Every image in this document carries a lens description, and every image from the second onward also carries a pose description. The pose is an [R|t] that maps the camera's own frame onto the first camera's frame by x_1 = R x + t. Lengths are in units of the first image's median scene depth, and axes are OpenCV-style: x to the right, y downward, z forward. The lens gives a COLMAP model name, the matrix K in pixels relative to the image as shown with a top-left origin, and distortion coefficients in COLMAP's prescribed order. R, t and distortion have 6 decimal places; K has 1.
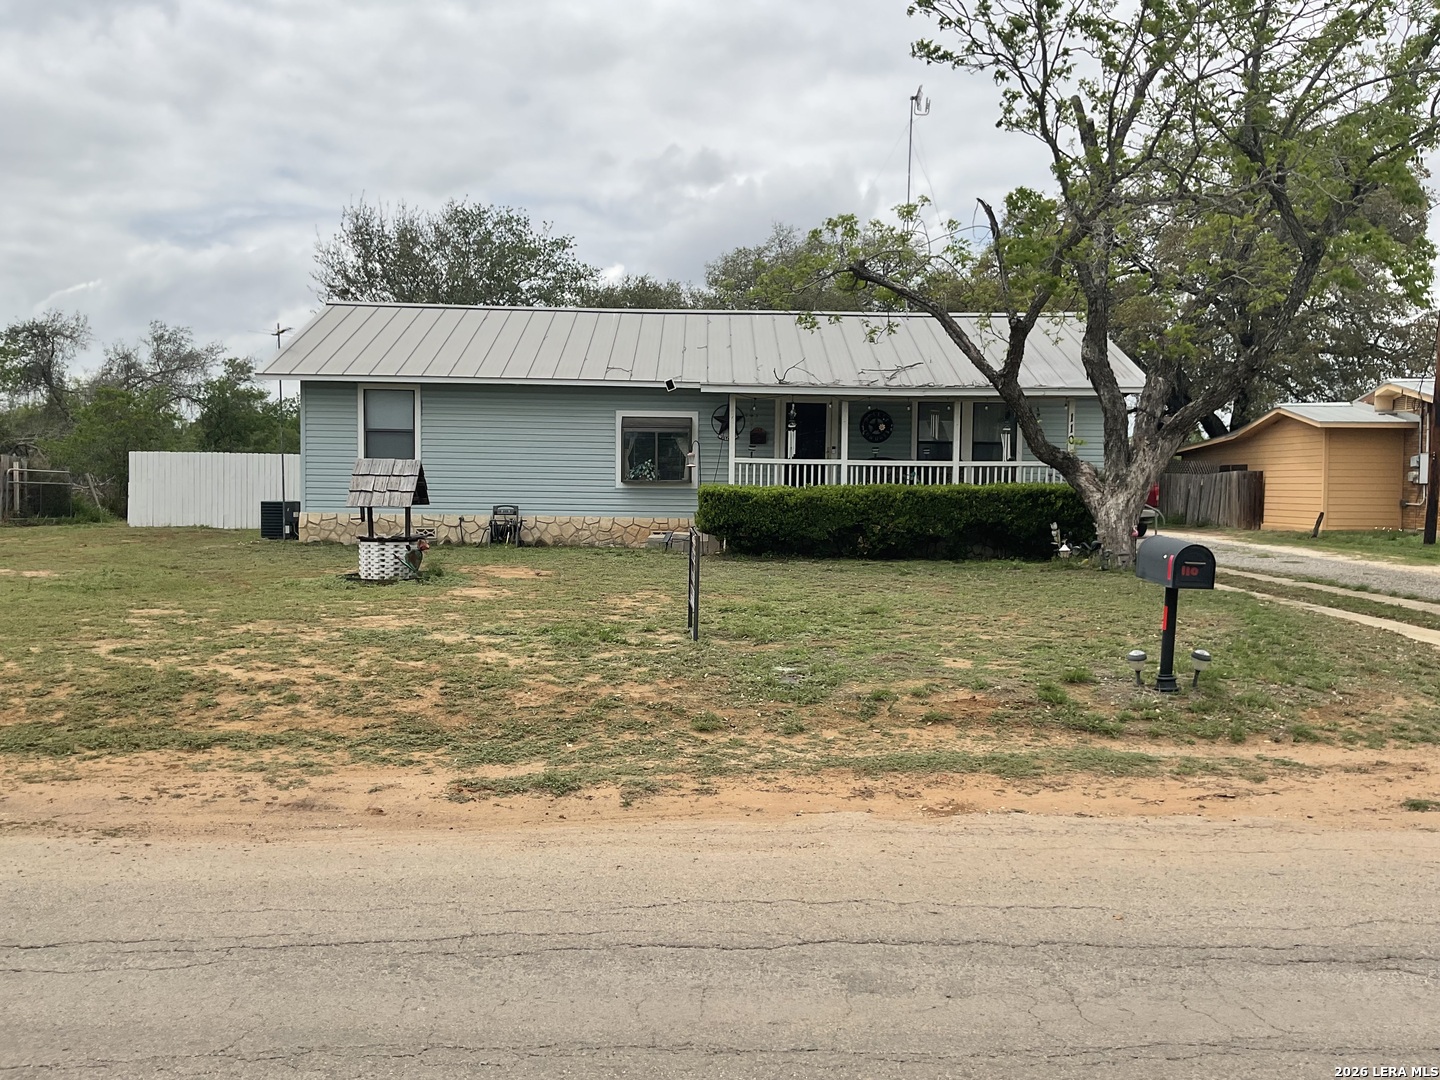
lens RADIAL K [[1226.0, 0, 723.9], [0, 1226.0, 547.6], [0, 0, 1]] dist [0.015423, -0.024291]
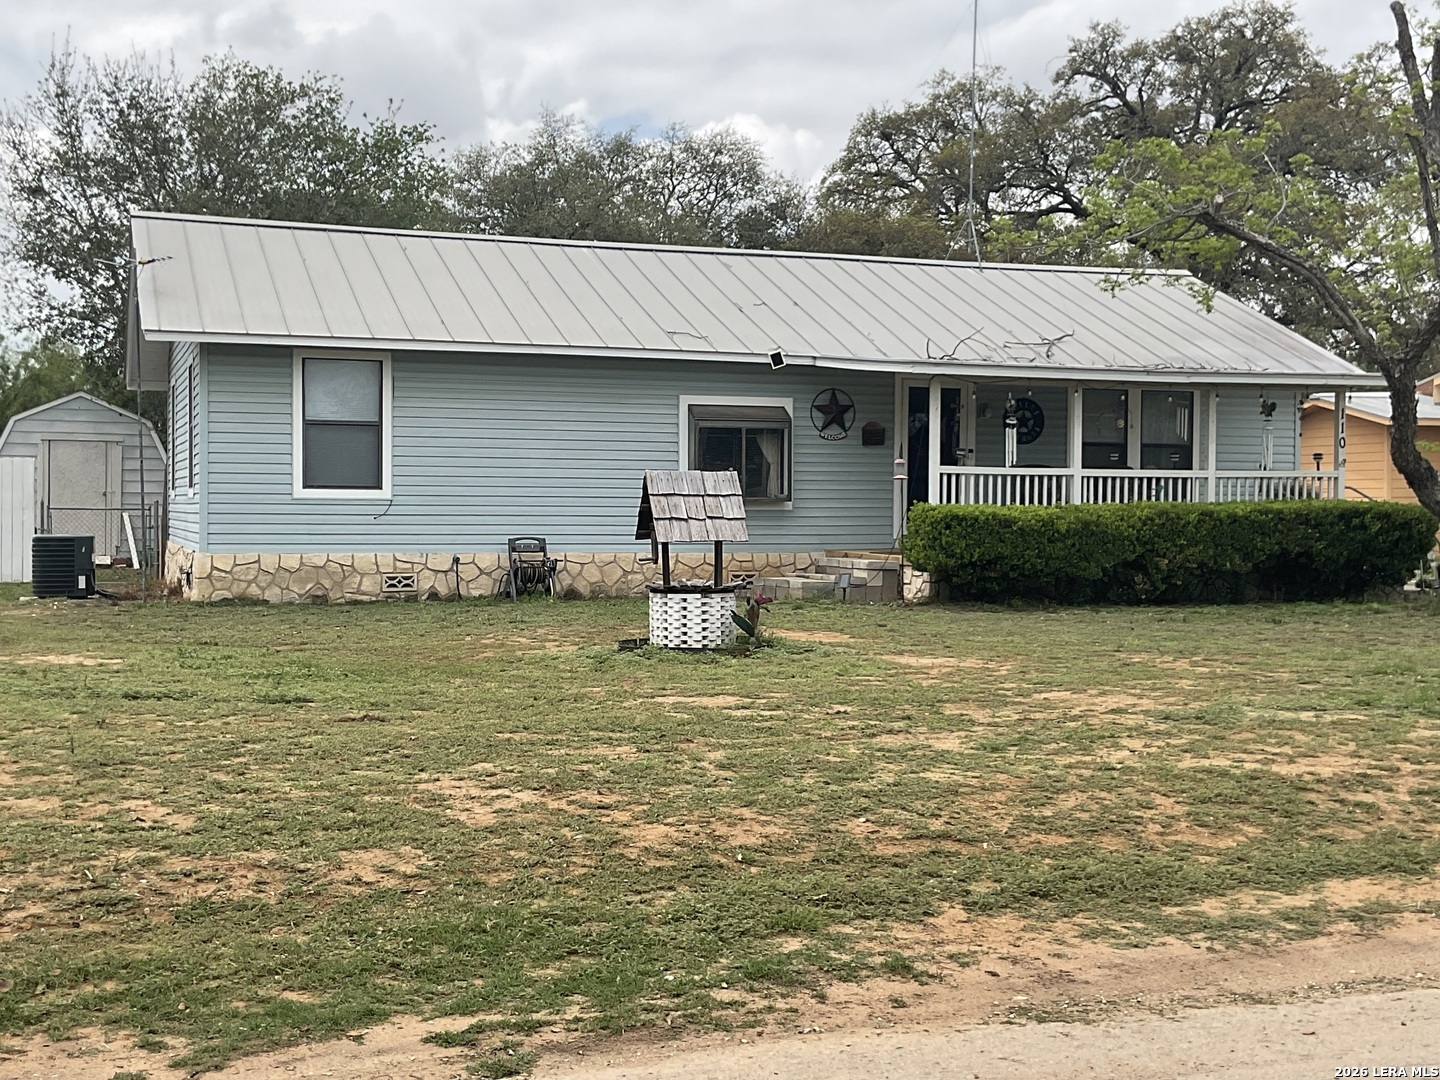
lens RADIAL K [[1922.1, 0, 714.1], [0, 1922.1, 536.2], [0, 0, 1]] dist [-0.007185, 0.000000]
pose [[0.949977, -0.011980, 0.312089, -0.405425], [0.021848, 0.999365, -0.028141, -0.004071], [-0.311553, 0.033552, 0.949636, -0.007958]]
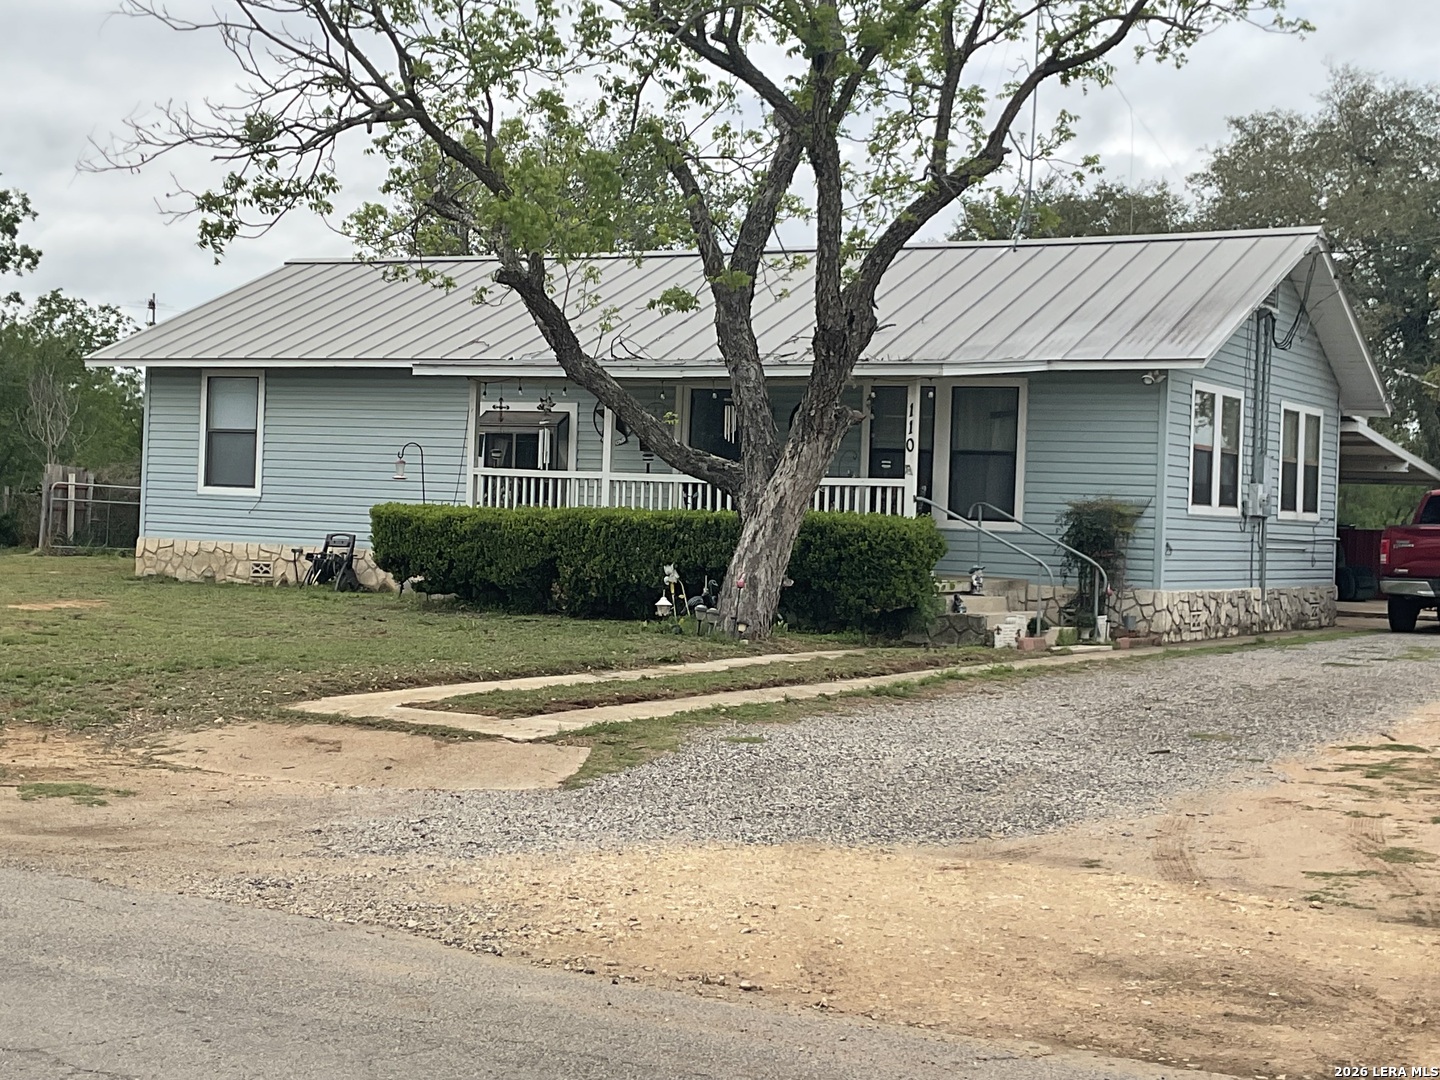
lens RADIAL K [[2224.9, 0, 723.9], [0, 2224.9, 538.6], [0, 0, 1]] dist [-0.011186, 0.000000]
pose [[0.864033, 0.024910, -0.502818, 0.680208], [-0.052699, 0.997763, -0.041128, 0.010536], [0.500669, 0.062034, 0.863413, -0.019997]]
